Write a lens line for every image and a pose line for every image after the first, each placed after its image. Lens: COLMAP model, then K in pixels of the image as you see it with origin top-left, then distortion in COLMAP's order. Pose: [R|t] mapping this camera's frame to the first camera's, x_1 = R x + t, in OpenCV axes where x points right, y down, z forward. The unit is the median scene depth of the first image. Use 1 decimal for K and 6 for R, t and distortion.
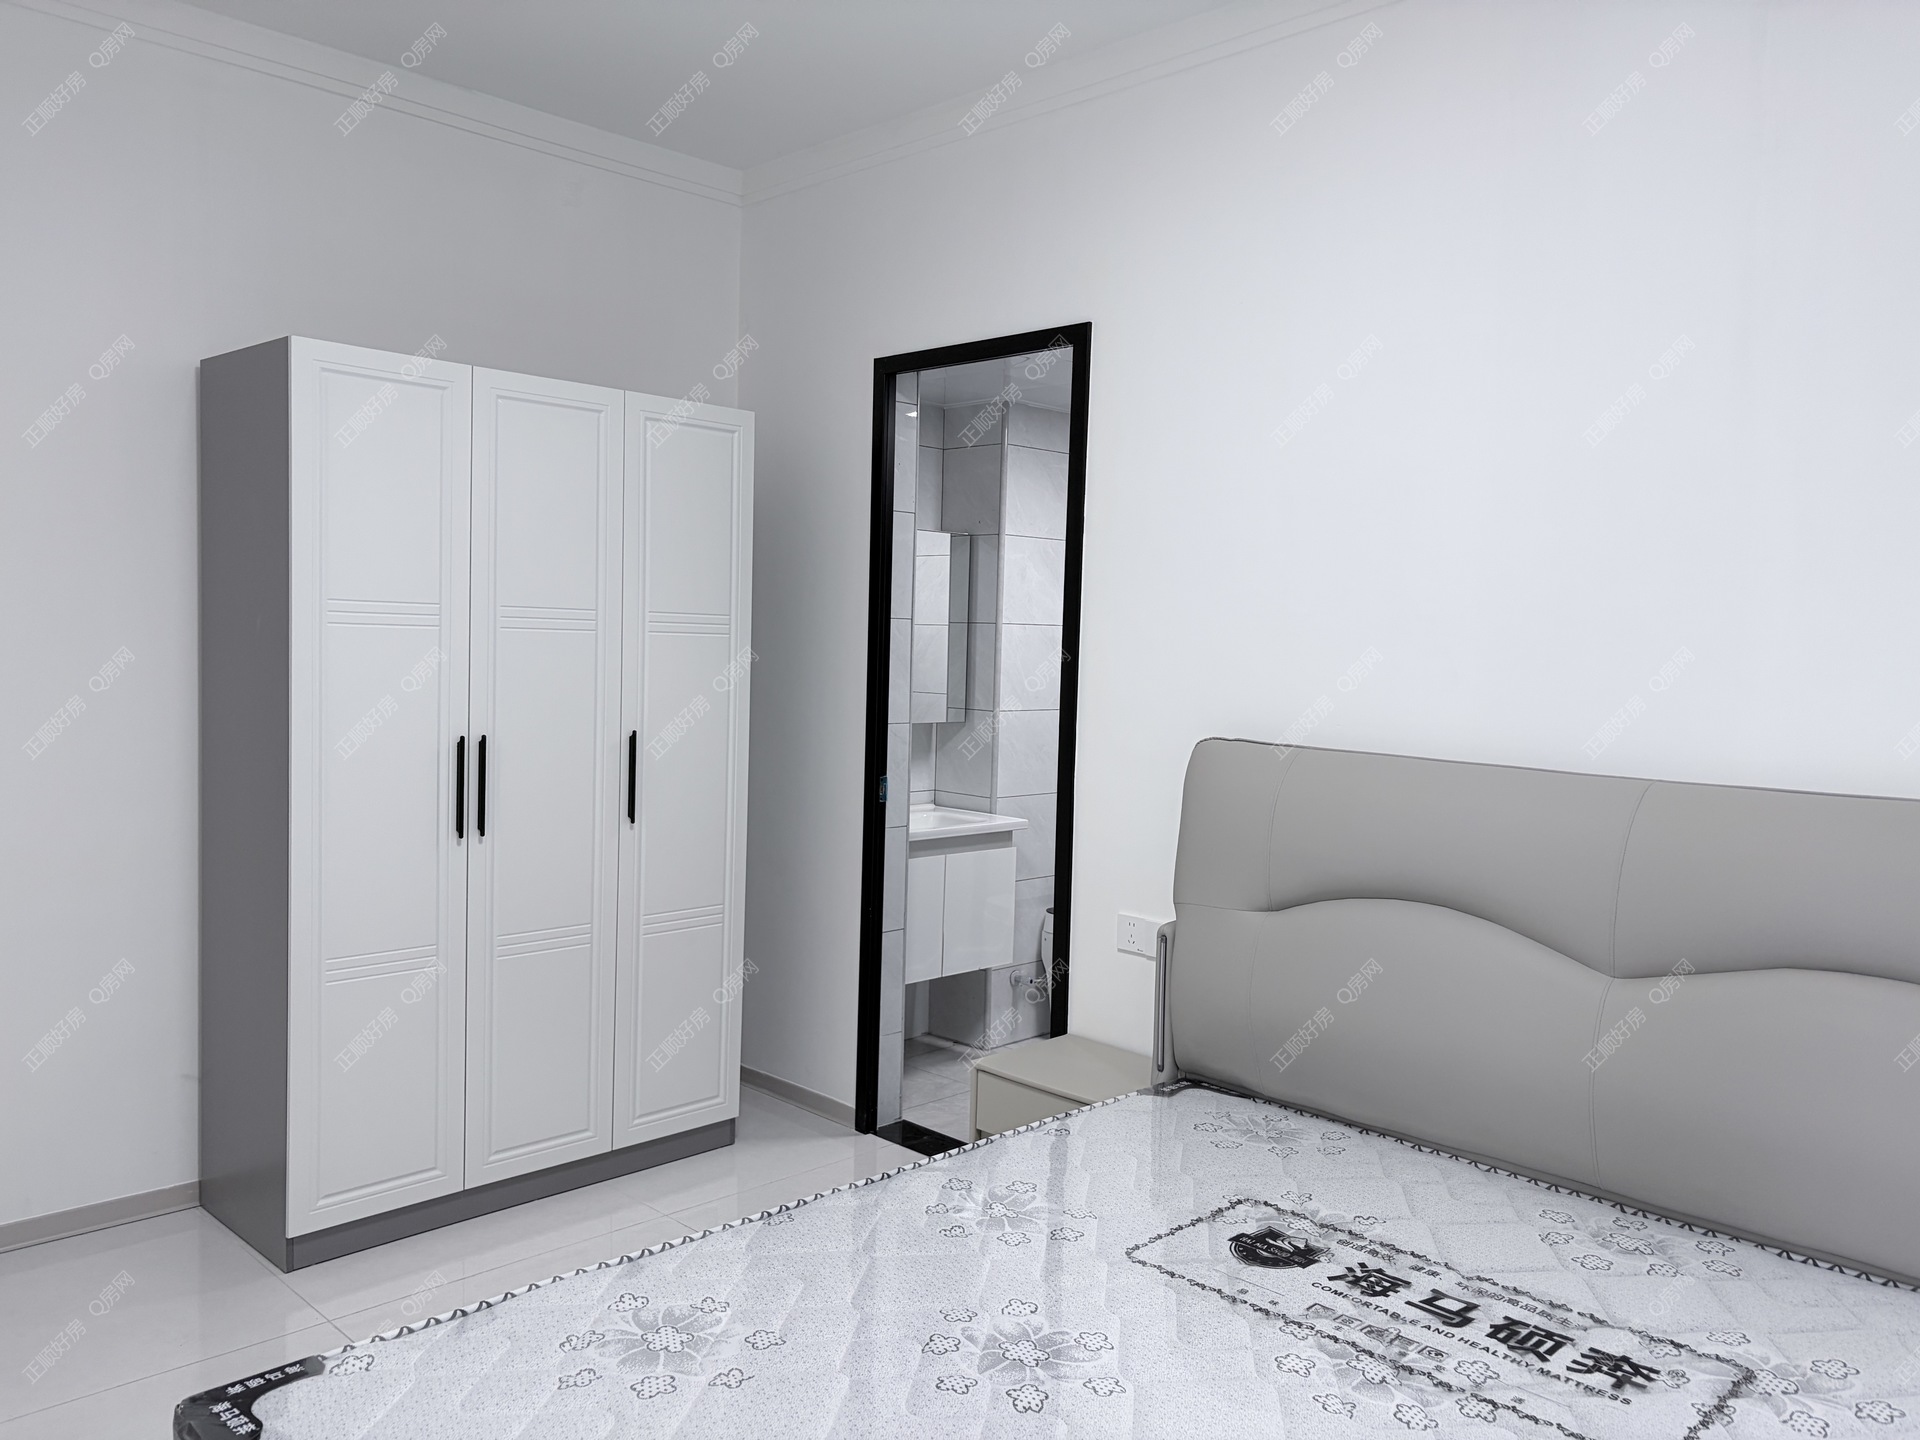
lens RADIAL K [[1468.6, 0, 960.0], [0, 1468.6, 720.0], [0, 0, 1]] dist [0.003655, 0.001059]
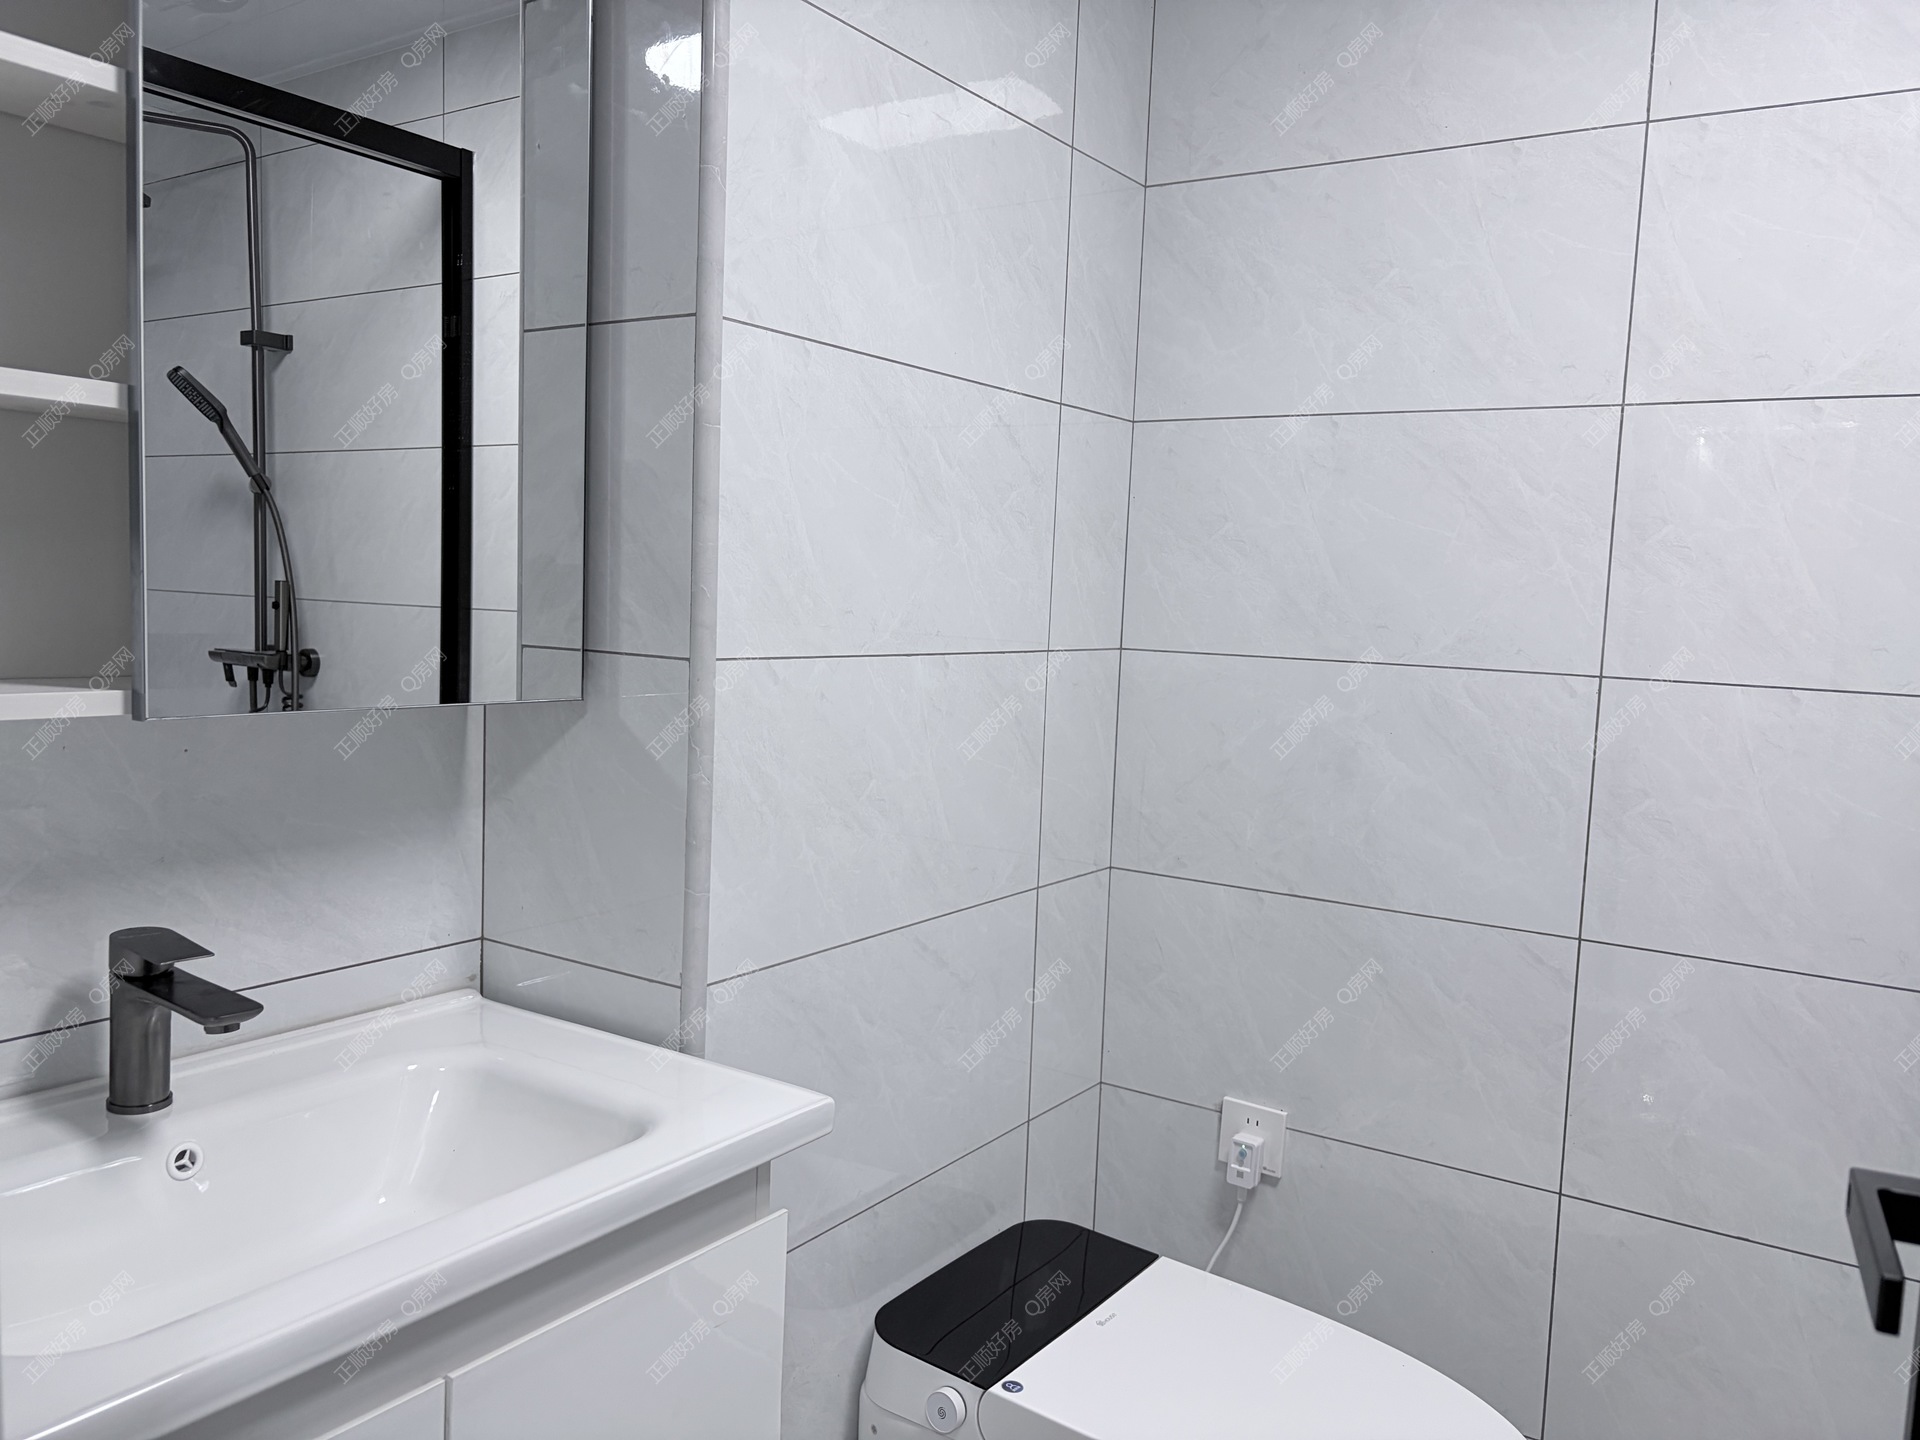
lens RADIAL K [[1468.6, 0, 960.0], [0, 1468.6, 720.0], [0, 0, 1]] dist [0.003655, 0.001059]
pose [[0.980141, -0.009164, 0.198092, 0.017916], [0.002233, 0.999378, 0.035181, -0.004263], [-0.198291, -0.034040, 0.979552, 0.728912]]
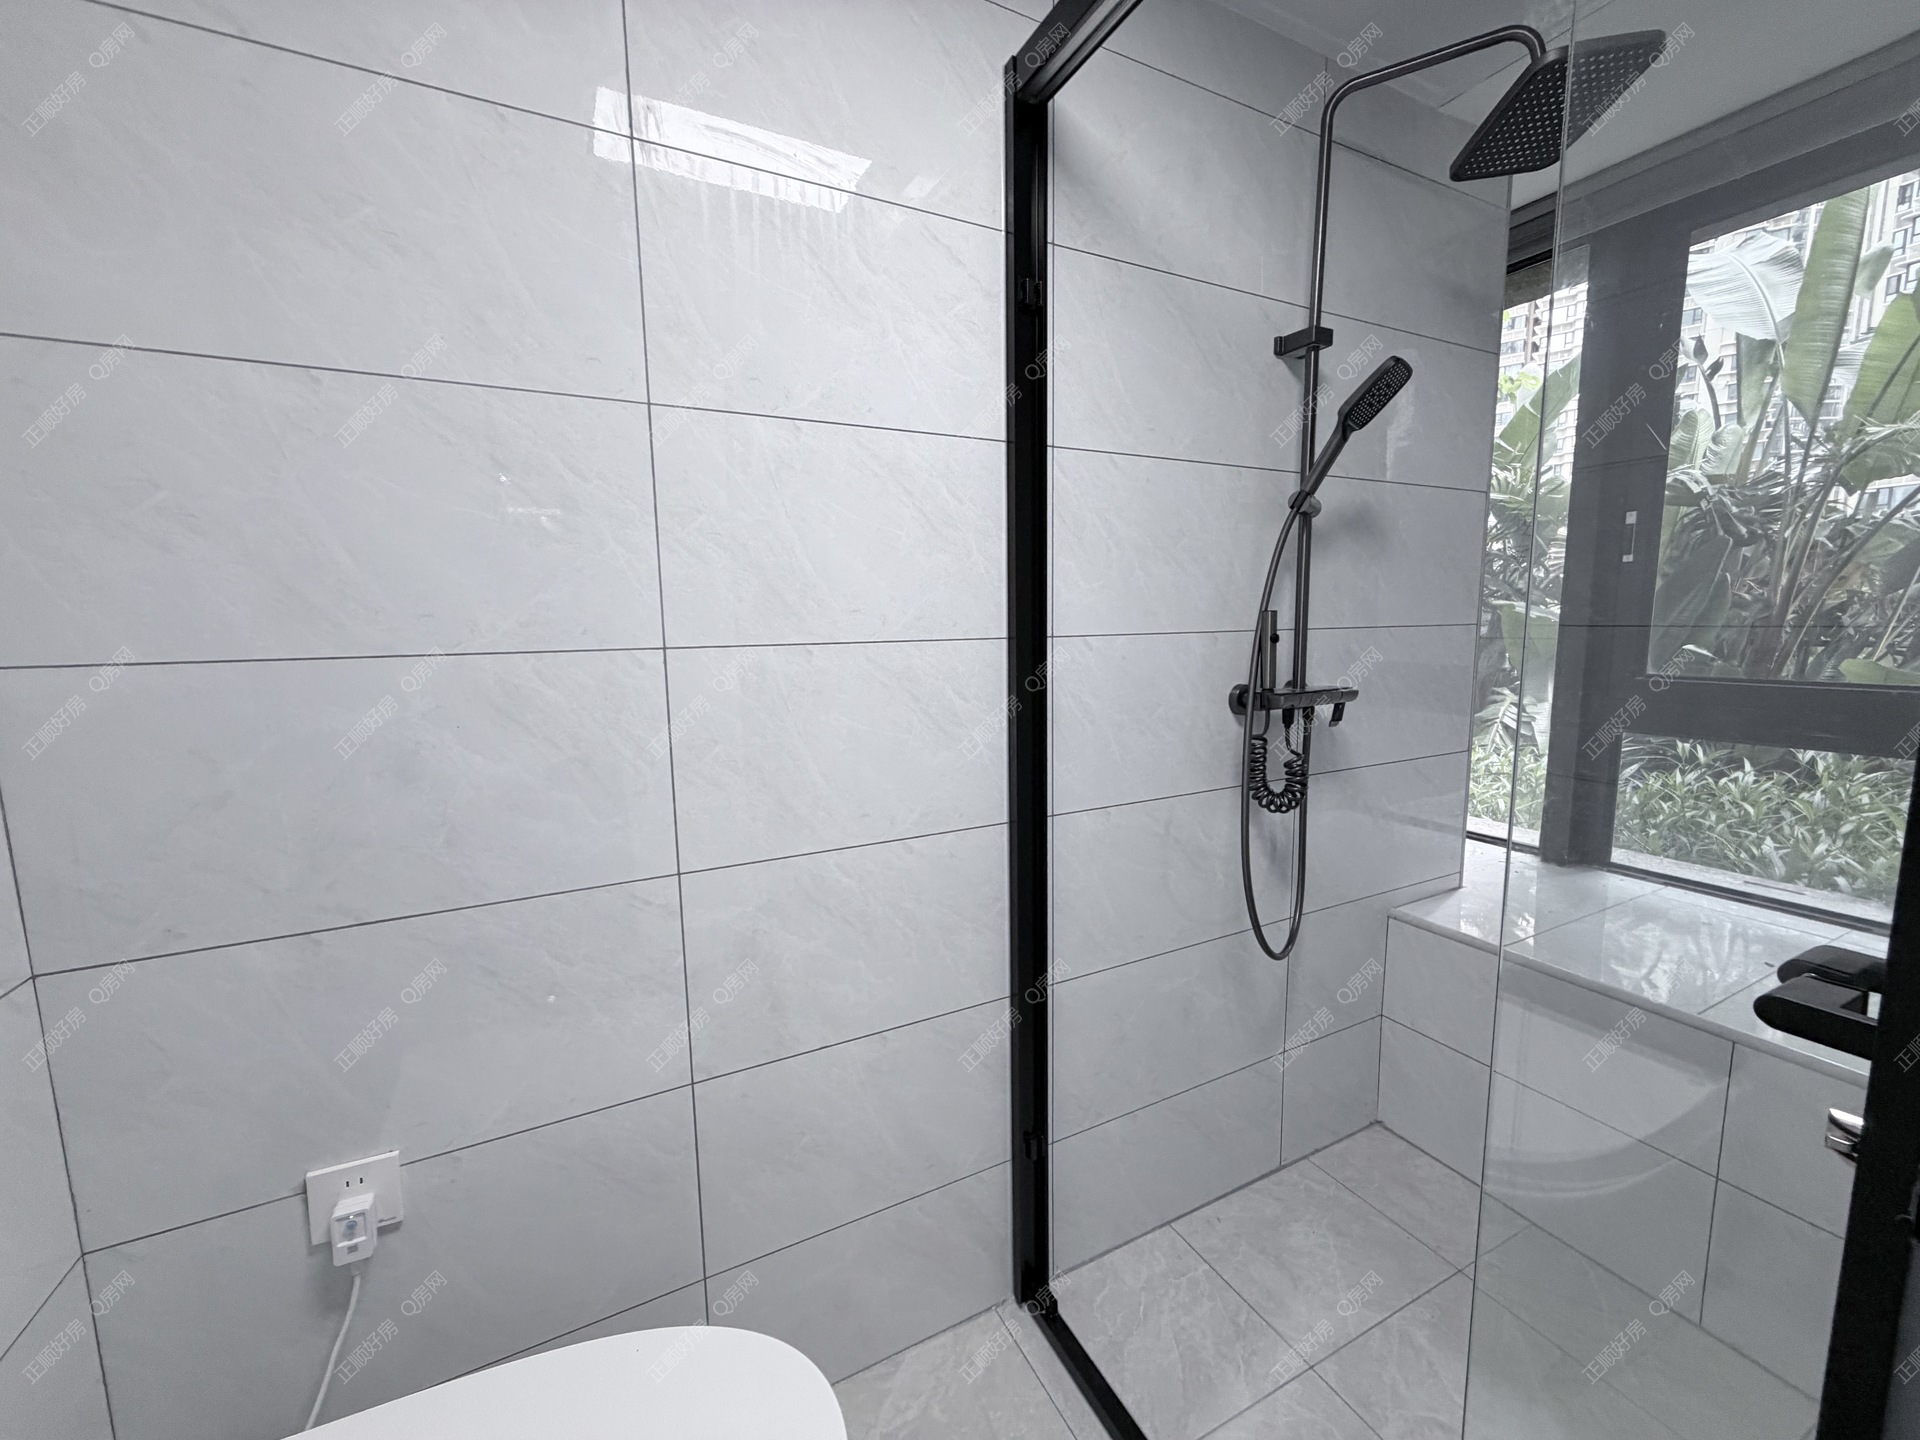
lens RADIAL K [[755.1, 0, 960.0], [0, 755.1, 720.0], [0, 0, 1]] dist [-0.000678, -0.000148]
pose [[0.312608, -0.156459, 0.936908, 0.042985], [0.082550, 0.987084, 0.137295, -0.004249], [-0.946288, 0.034422, 0.321486, 0.817480]]
